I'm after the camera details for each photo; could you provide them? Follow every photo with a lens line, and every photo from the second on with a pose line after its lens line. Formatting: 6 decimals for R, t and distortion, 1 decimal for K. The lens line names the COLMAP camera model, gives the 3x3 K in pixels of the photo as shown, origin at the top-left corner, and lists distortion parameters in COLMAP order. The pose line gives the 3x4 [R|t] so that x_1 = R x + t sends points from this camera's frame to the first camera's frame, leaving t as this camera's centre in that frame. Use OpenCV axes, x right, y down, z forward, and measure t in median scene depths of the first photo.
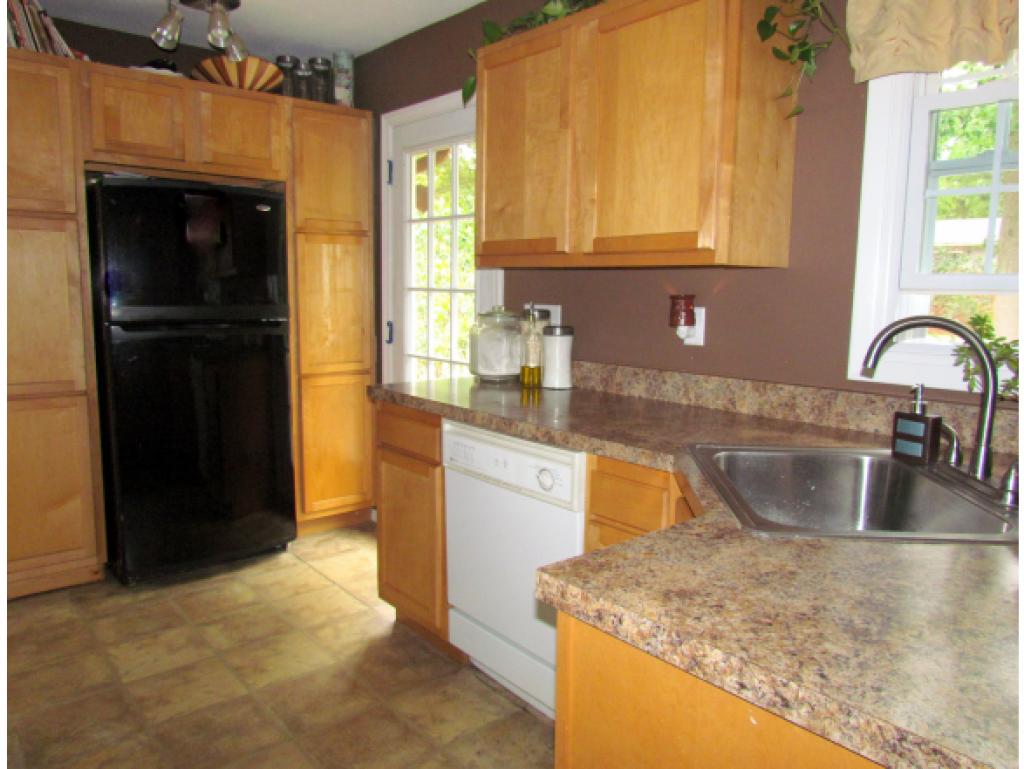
lens RADIAL K [[725.3, 0, 512.0], [0, 725.3, 384.5], [0, 0, 1]] dist [-0.038167, -0.003434]
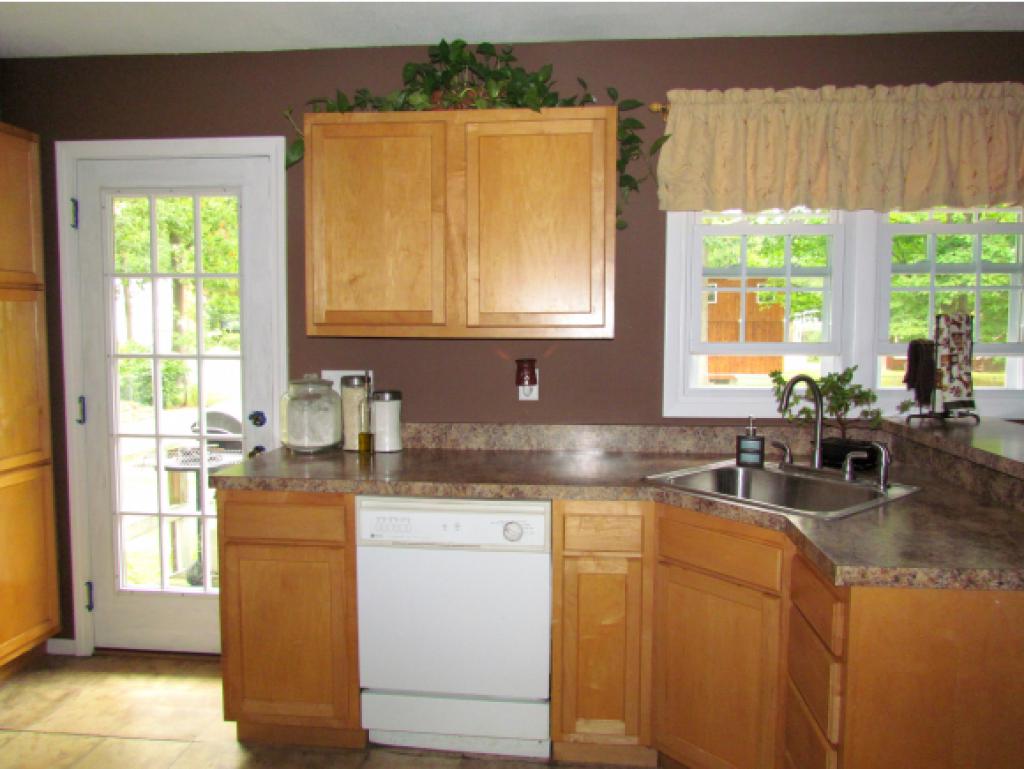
lens RADIAL K [[725.9, 0, 512.0], [0, 725.9, 384.5], [0, 0, 1]] dist [-0.021457, -0.001937]
pose [[0.722866, -0.064083, 0.688010, -0.517323], [0.100279, 0.994878, -0.012694, -0.058935], [-0.683673, 0.078168, 0.725590, 0.123742]]
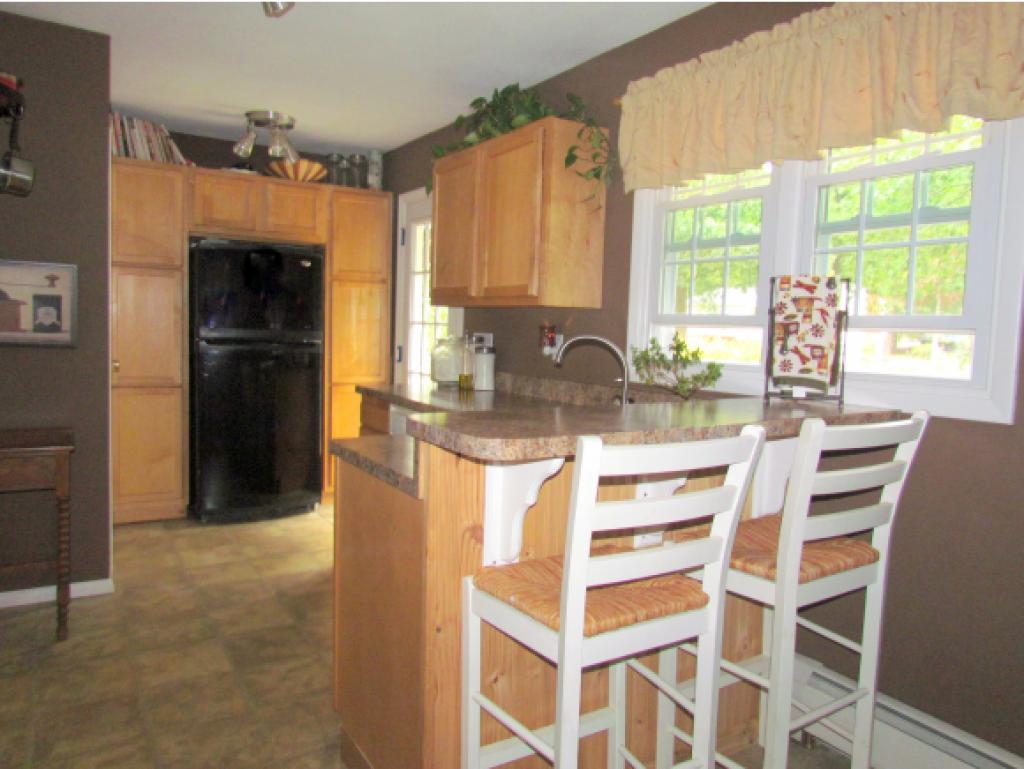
lens RADIAL K [[725.3, 0, 512.0], [0, 725.3, 384.5], [0, 0, 1]] dist [-0.038167, -0.003434]
pose [[0.988337, 0.031641, -0.148959, 0.331083], [-0.040231, 0.997675, -0.055011, 0.069077], [0.146872, 0.060362, 0.987312, -0.404820]]
